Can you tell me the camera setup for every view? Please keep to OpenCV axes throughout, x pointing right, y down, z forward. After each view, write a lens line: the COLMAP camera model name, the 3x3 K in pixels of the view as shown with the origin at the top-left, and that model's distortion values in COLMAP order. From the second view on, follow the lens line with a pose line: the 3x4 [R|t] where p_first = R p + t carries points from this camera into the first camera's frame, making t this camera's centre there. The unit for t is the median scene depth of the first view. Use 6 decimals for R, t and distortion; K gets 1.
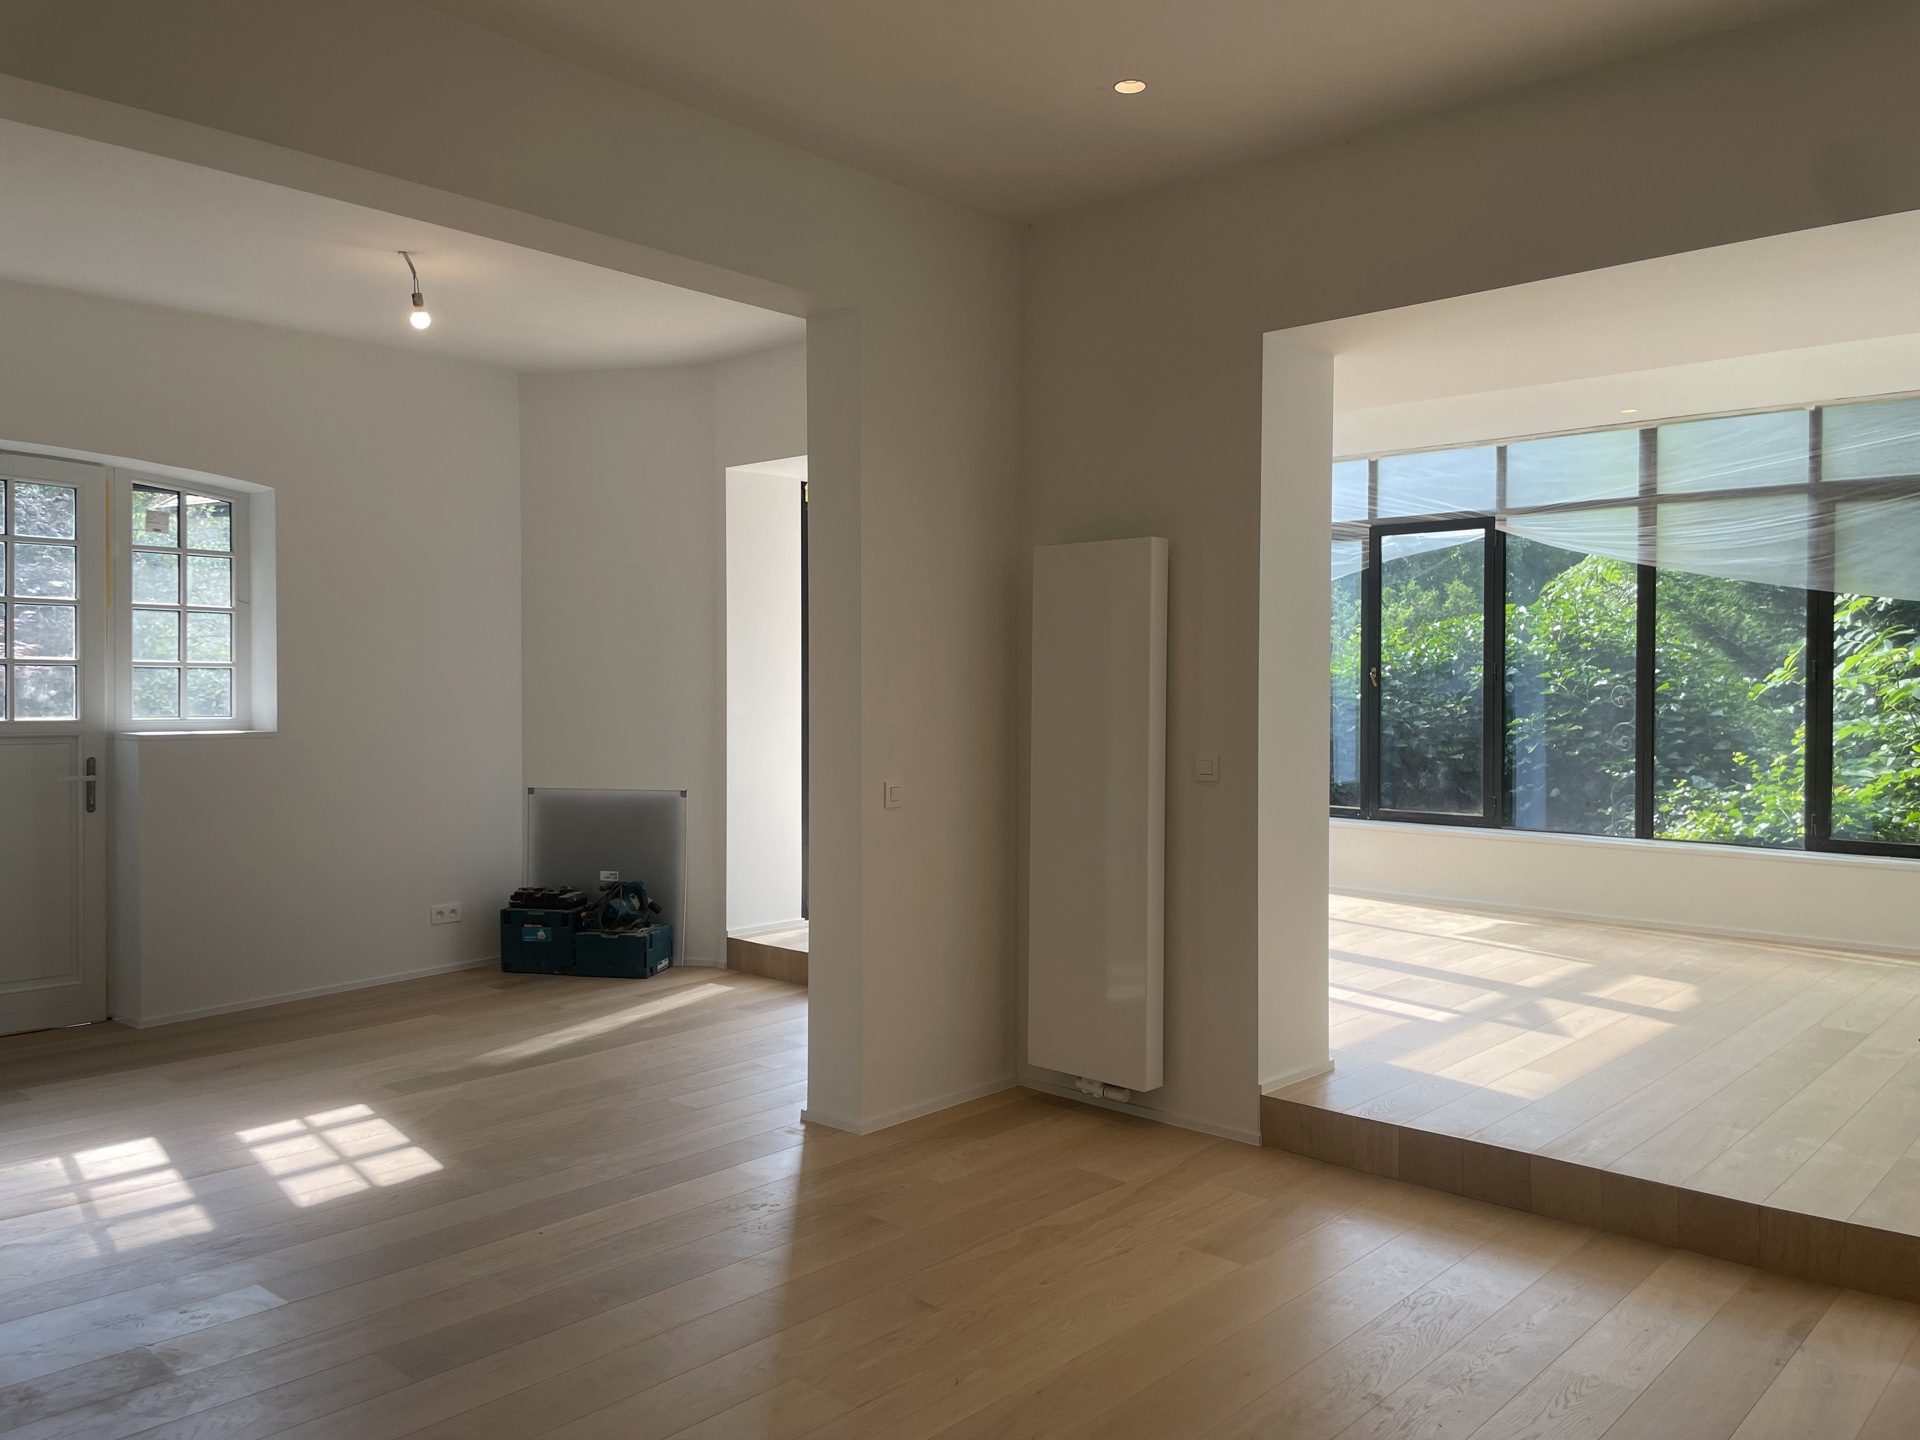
lens RADIAL K [[1451.1, 0, 960.0], [0, 1451.1, 720.0], [0, 0, 1]] dist [0.033629, -0.054104]
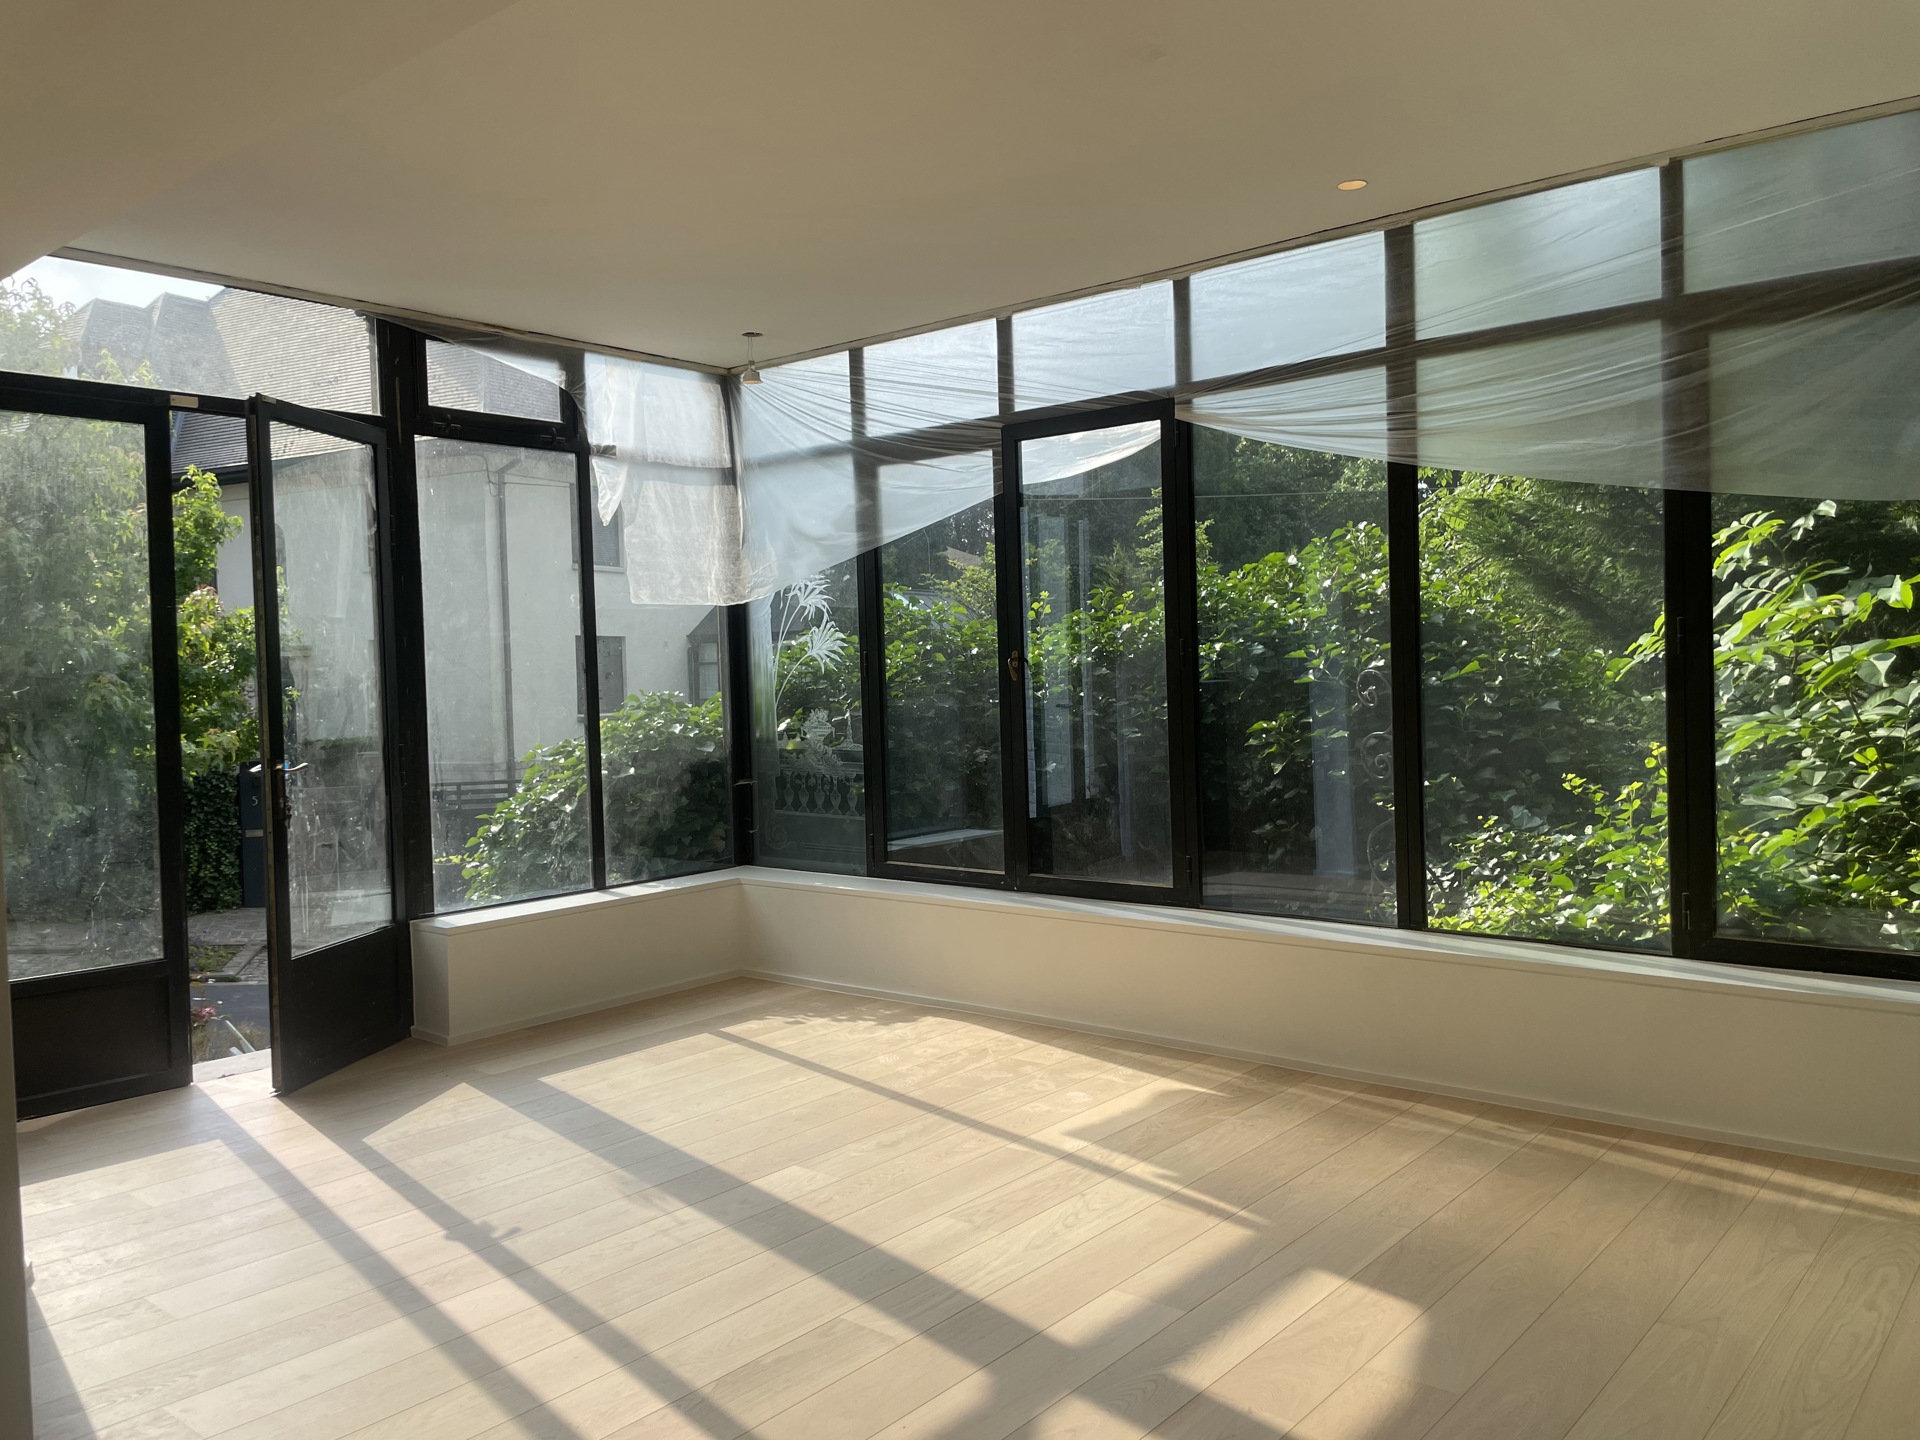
lens RADIAL K [[1461.2, 0, 960.0], [0, 1461.2, 720.0], [0, 0, 1]] dist [0.015762, 0.000136]
pose [[0.998717, -0.029837, 0.040918, 0.257969], [0.029562, 0.999536, 0.007307, -0.012259], [-0.041117, -0.006088, 0.999136, 0.405063]]
